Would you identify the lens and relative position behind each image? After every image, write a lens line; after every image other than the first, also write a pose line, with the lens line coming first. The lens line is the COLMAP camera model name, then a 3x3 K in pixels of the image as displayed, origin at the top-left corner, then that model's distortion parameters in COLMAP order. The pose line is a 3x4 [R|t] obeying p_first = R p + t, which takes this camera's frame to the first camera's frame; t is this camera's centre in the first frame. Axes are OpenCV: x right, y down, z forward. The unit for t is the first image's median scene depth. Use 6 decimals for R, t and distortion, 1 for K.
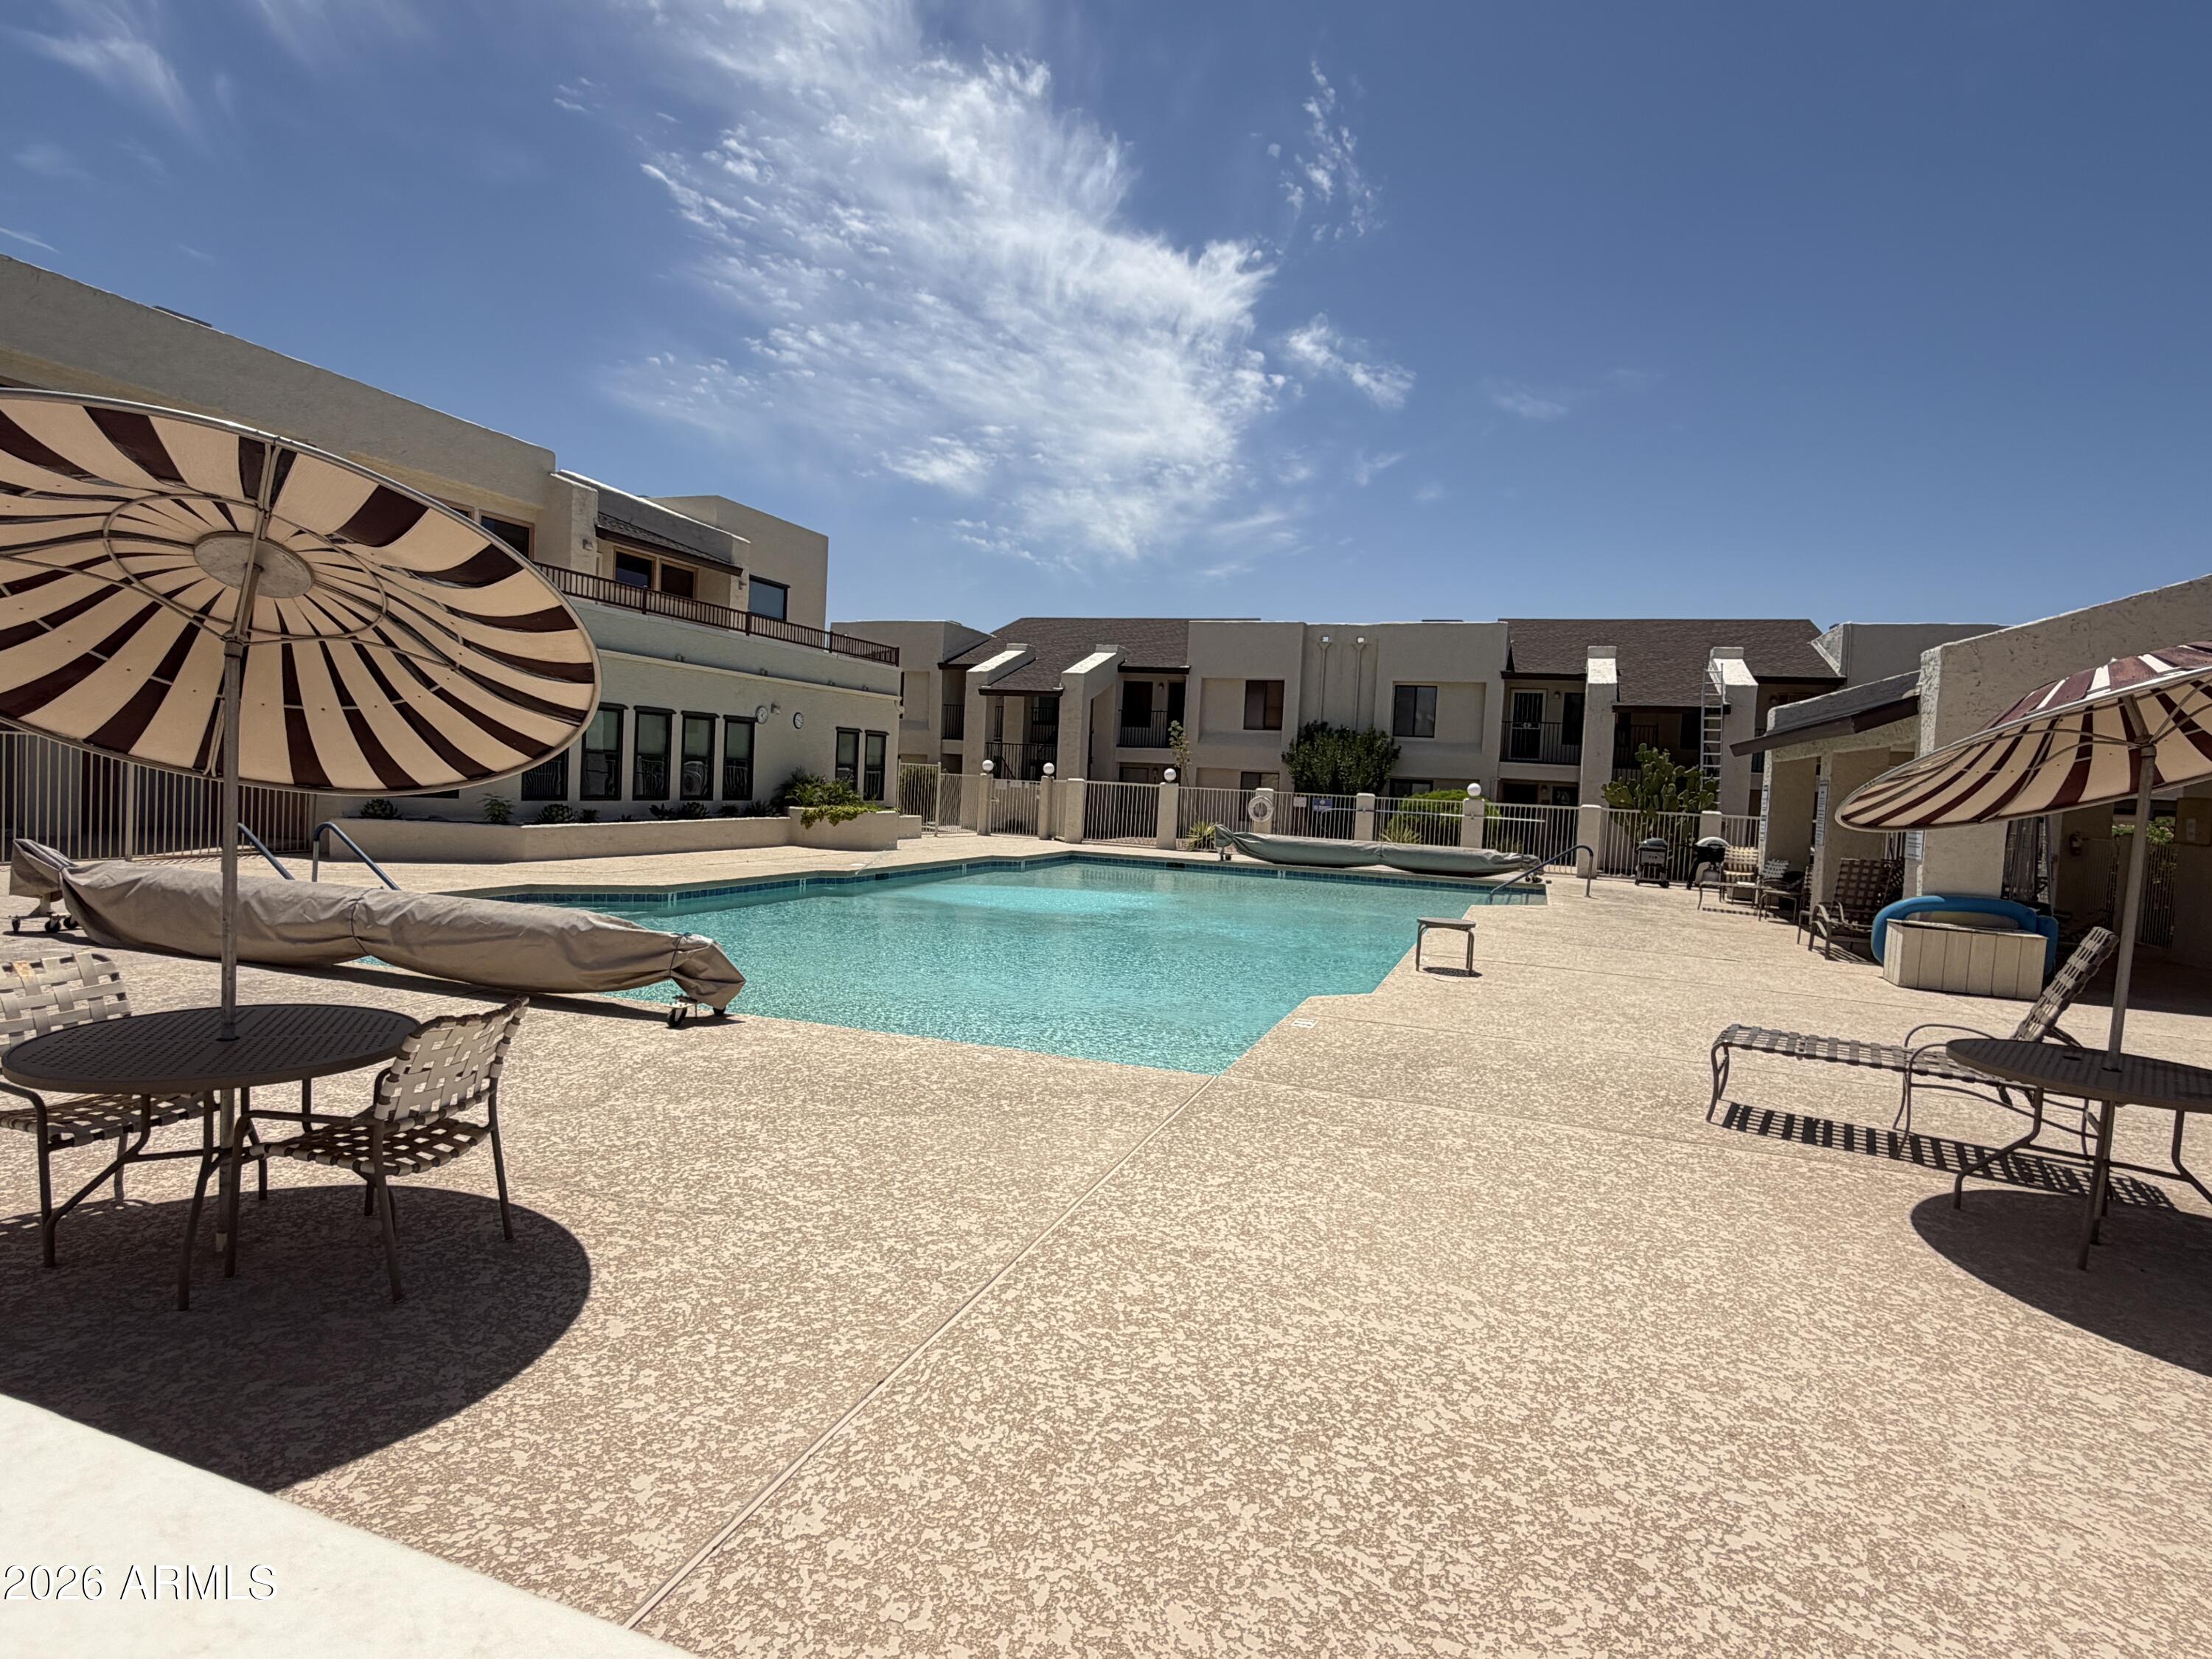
lens RADIAL K [[1224.0, 0, 1106.0], [0, 1224.0, 829.5], [0, 0, 1]] dist [-0.000414, 0.000008]
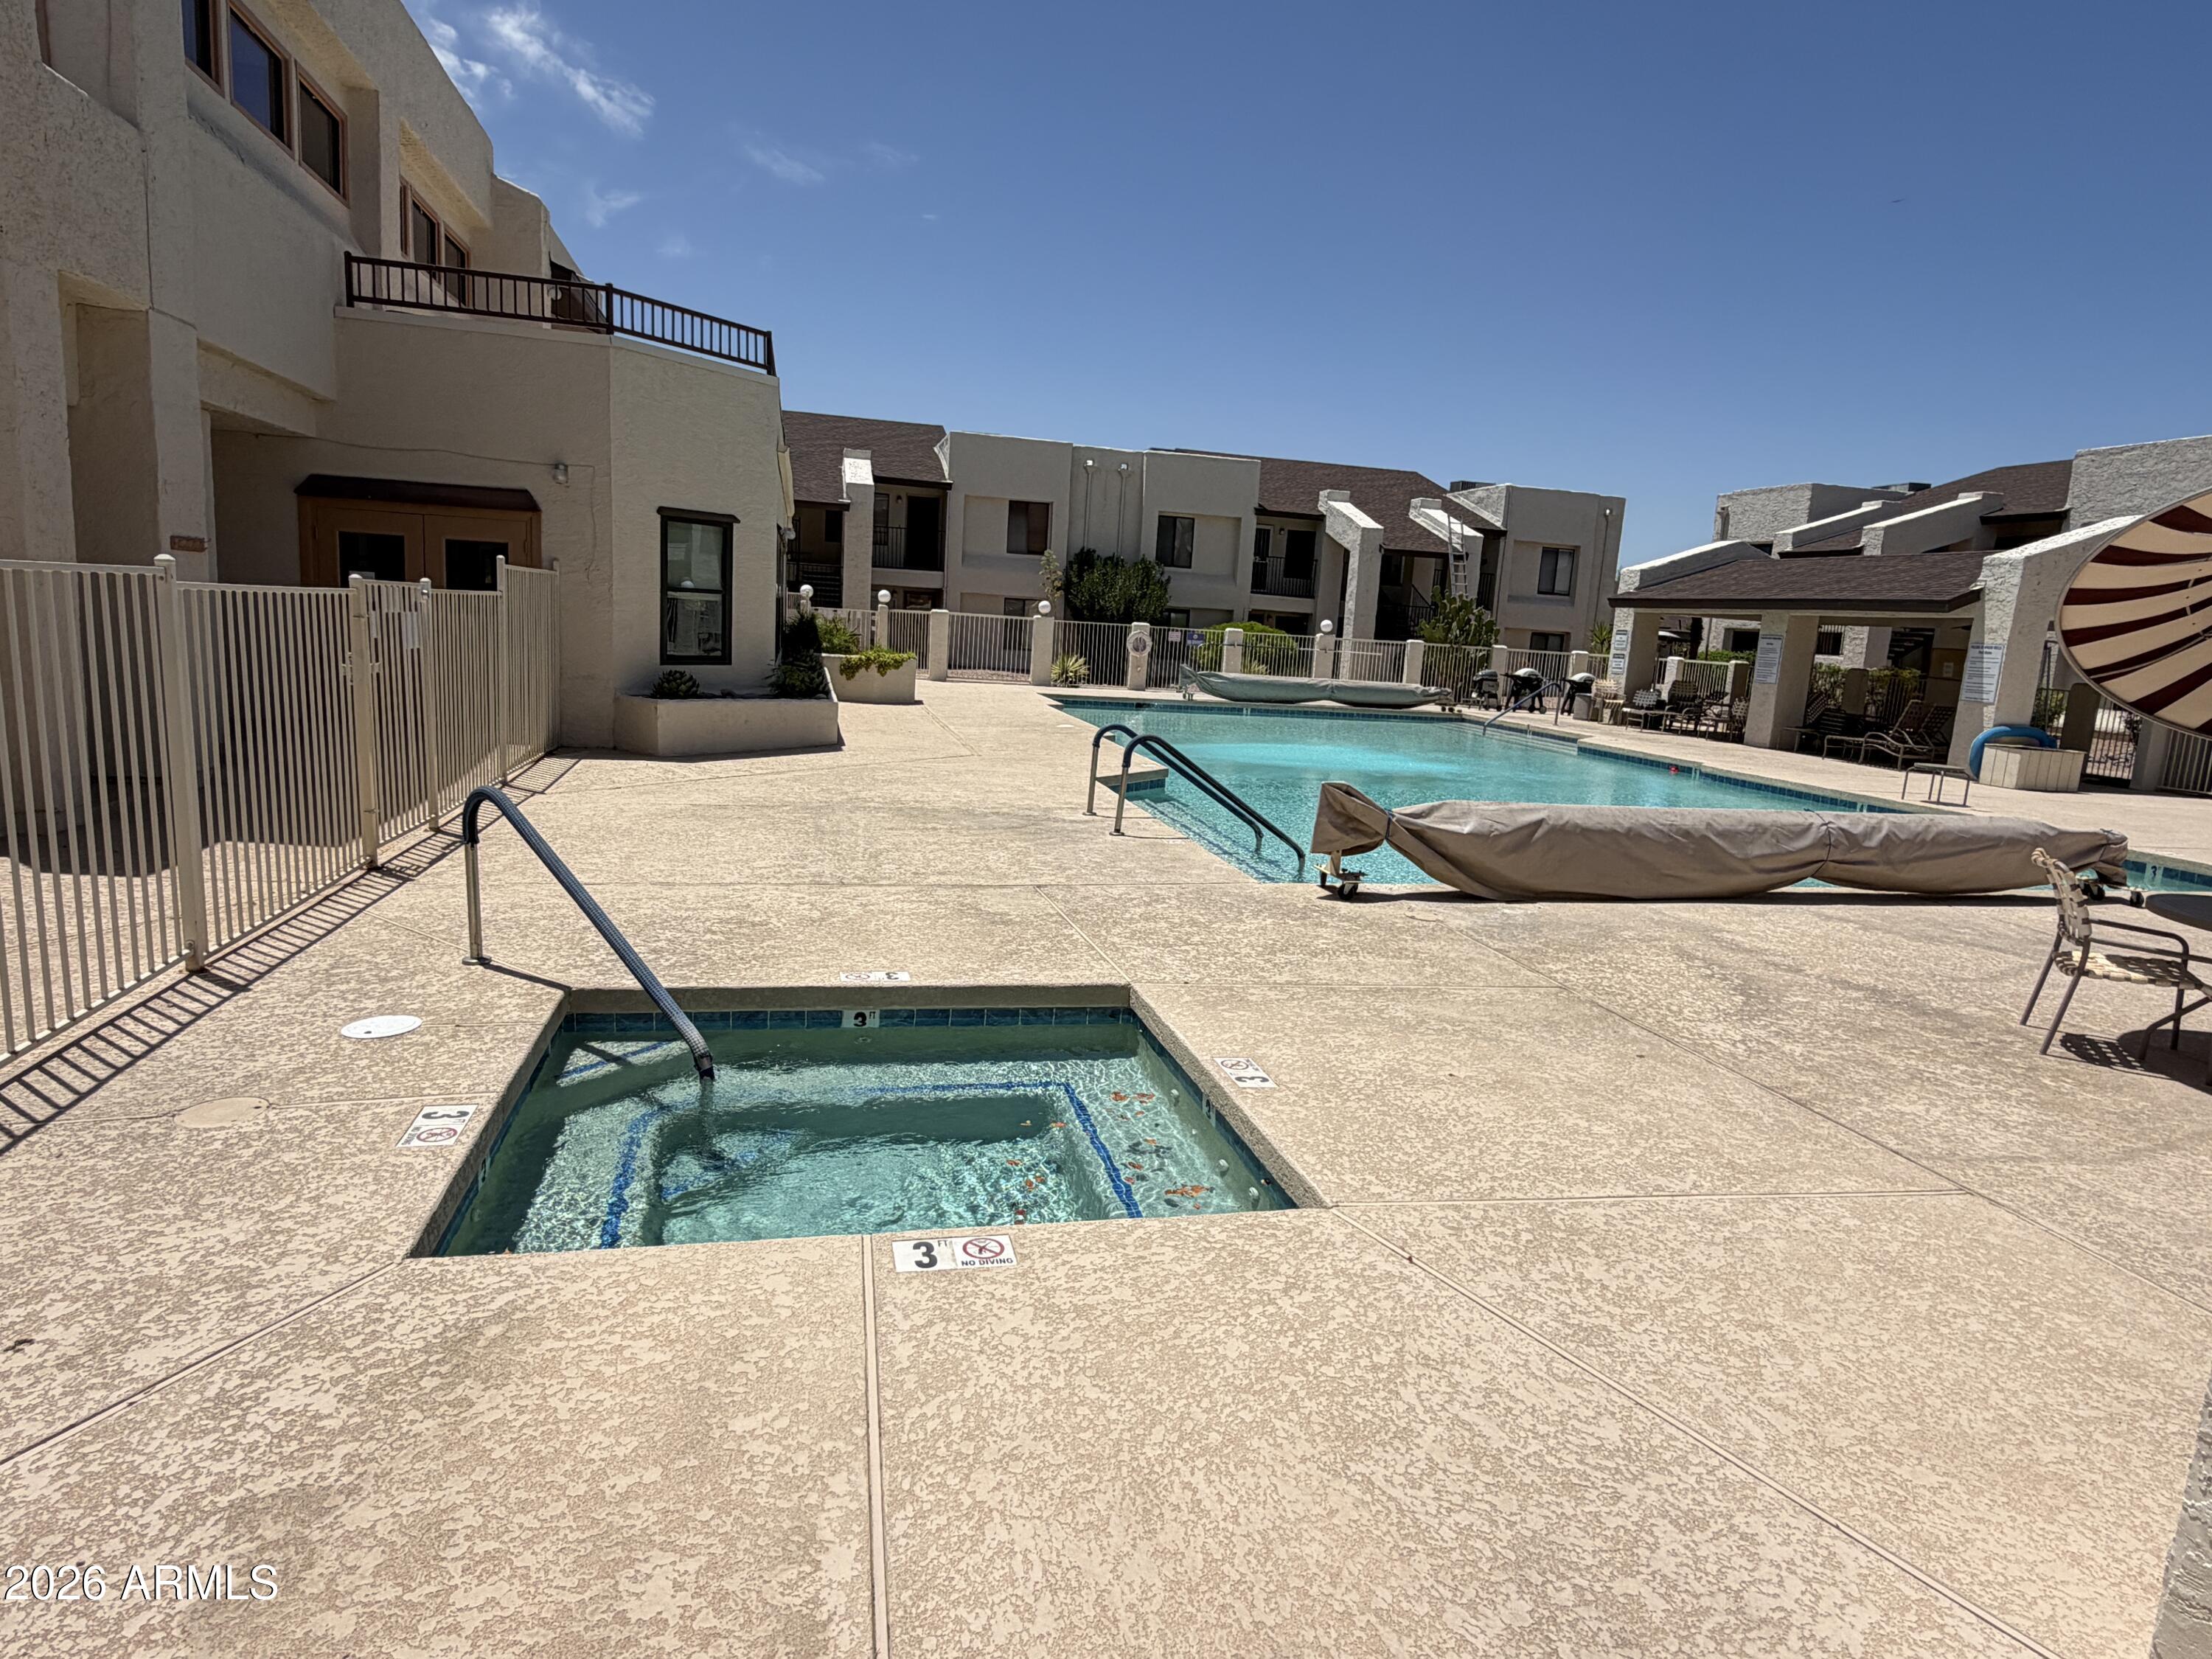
lens RADIAL K [[1279.1, 0, 1106.0], [0, 1279.1, 829.5], [0, 0, 1]] dist [0.001672, 0.000452]
pose [[0.830341, -0.088737, 0.550146, -0.412968], [0.001880, 0.987680, 0.156473, -0.025636], [-0.557253, -0.128892, 0.820278, 0.114051]]
